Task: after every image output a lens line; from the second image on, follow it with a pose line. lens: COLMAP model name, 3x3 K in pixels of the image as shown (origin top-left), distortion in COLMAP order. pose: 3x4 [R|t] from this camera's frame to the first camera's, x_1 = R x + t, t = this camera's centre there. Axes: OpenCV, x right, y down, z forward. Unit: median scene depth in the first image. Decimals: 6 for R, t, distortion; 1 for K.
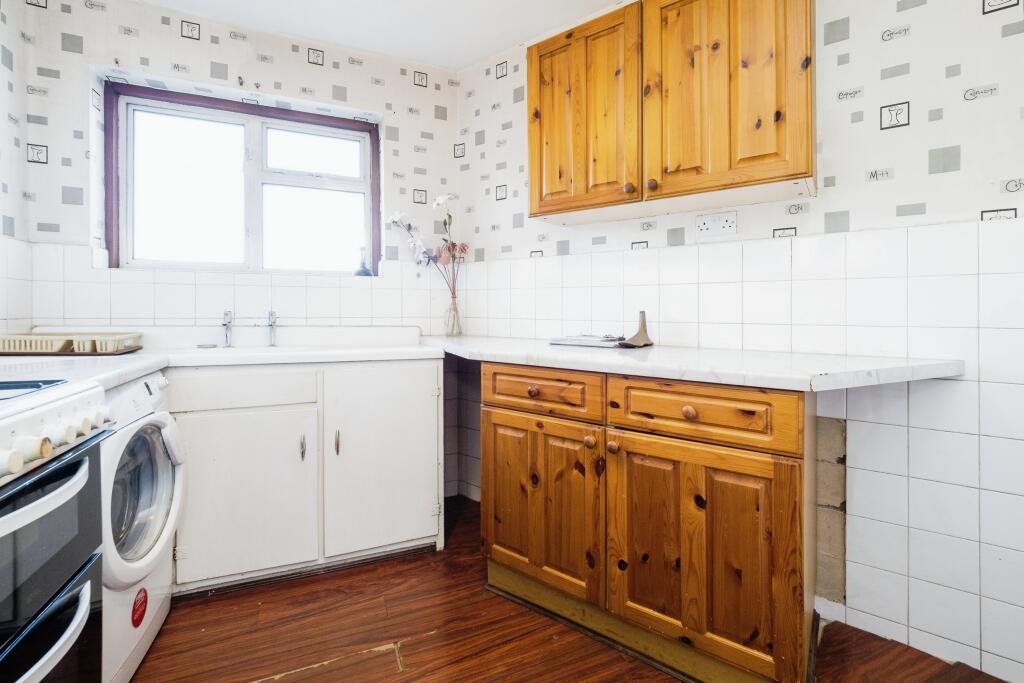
lens RADIAL K [[442.2, 0, 513.4], [0, 442.2, 307.8], [0, 0, 1]] dist [-0.001218, -0.000258]
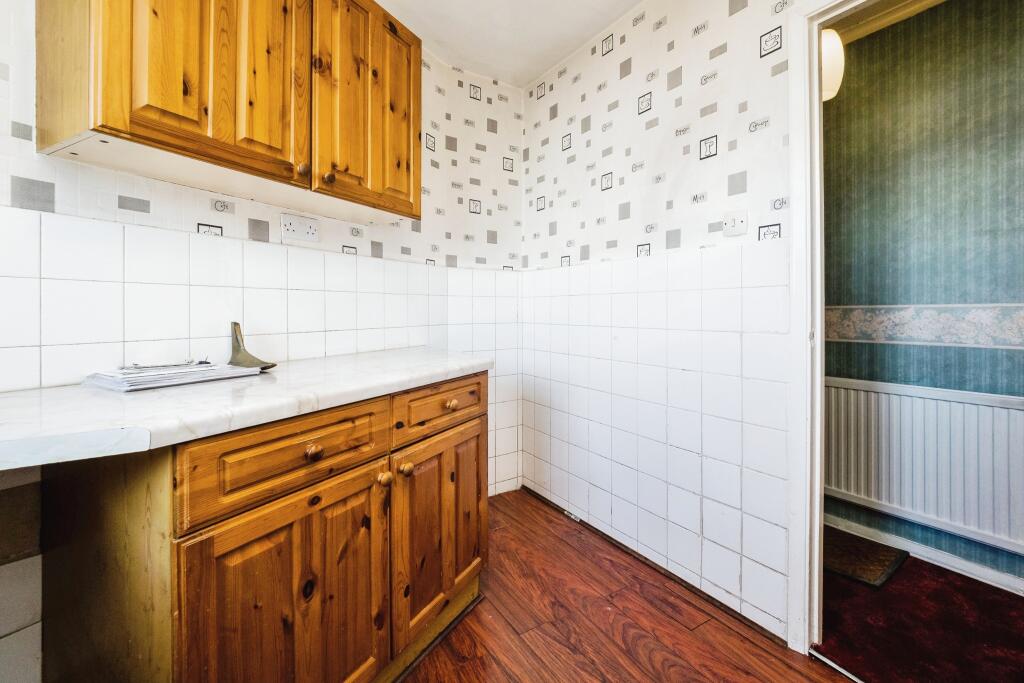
lens RADIAL K [[442.2, 0, 513.4], [0, 442.2, 307.8], [0, 0, 1]] dist [-0.001218, -0.000258]
pose [[-0.158673, 0.000355, 0.987331, -0.655420], [-0.004185, 0.999991, -0.001032, -0.022747], [-0.987322, -0.004296, -0.158670, 0.836995]]
